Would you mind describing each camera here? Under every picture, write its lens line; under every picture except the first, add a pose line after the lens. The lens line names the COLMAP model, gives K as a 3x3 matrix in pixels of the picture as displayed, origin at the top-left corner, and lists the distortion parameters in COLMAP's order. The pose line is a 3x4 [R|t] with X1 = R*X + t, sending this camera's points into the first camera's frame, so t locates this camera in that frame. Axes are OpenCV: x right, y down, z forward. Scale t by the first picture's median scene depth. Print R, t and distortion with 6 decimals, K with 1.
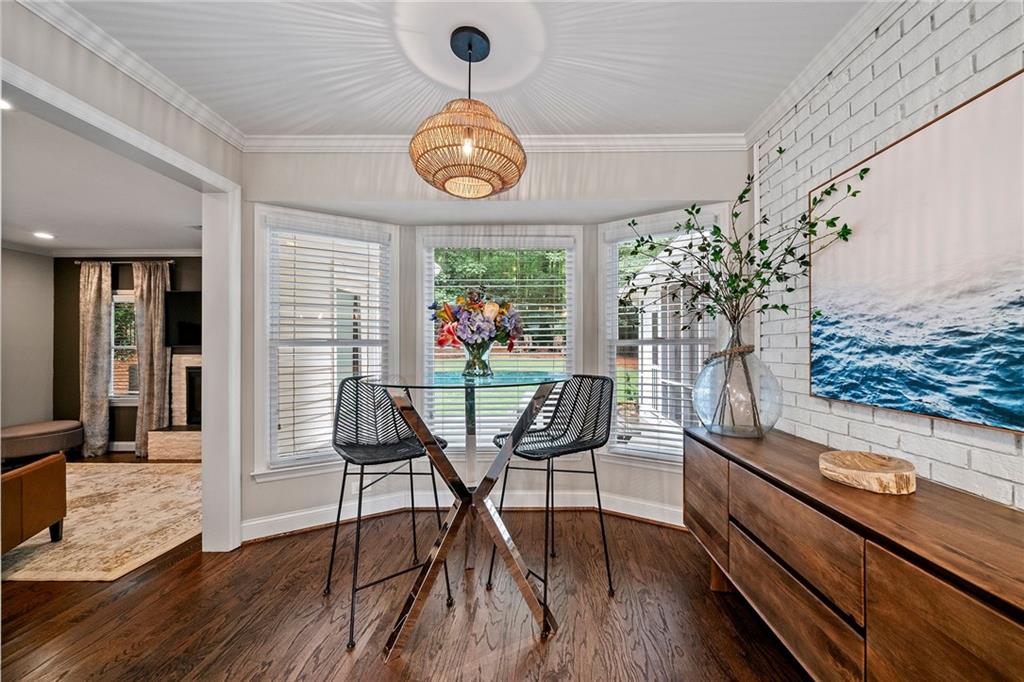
lens RADIAL K [[383.1, 0, 544.7], [0, 383.1, 341.1], [0, 0, 1]] dist [-0.000326, -0.000598]
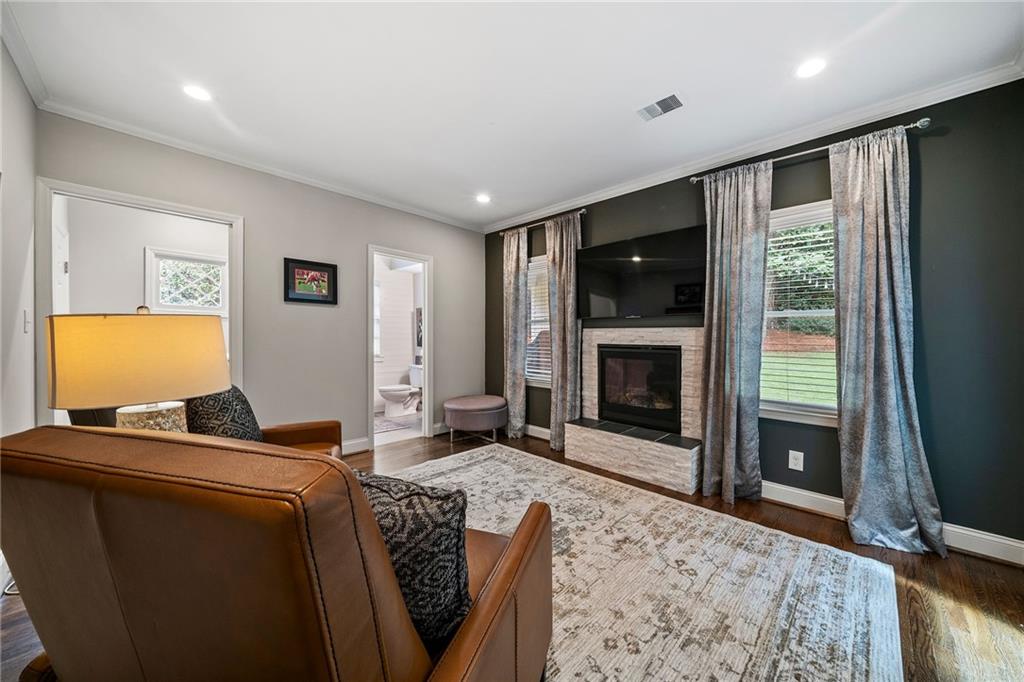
lens RADIAL K [[356.2, 0, 511.7], [0, 356.2, 341.6], [0, 0, 1]] dist [-0.006930, -0.000297]
pose [[0.706999, 0.016348, -0.707026, -0.562923], [-0.001408, 0.999763, 0.021708, 0.047164], [0.707213, -0.014352, 0.706855, 0.377119]]
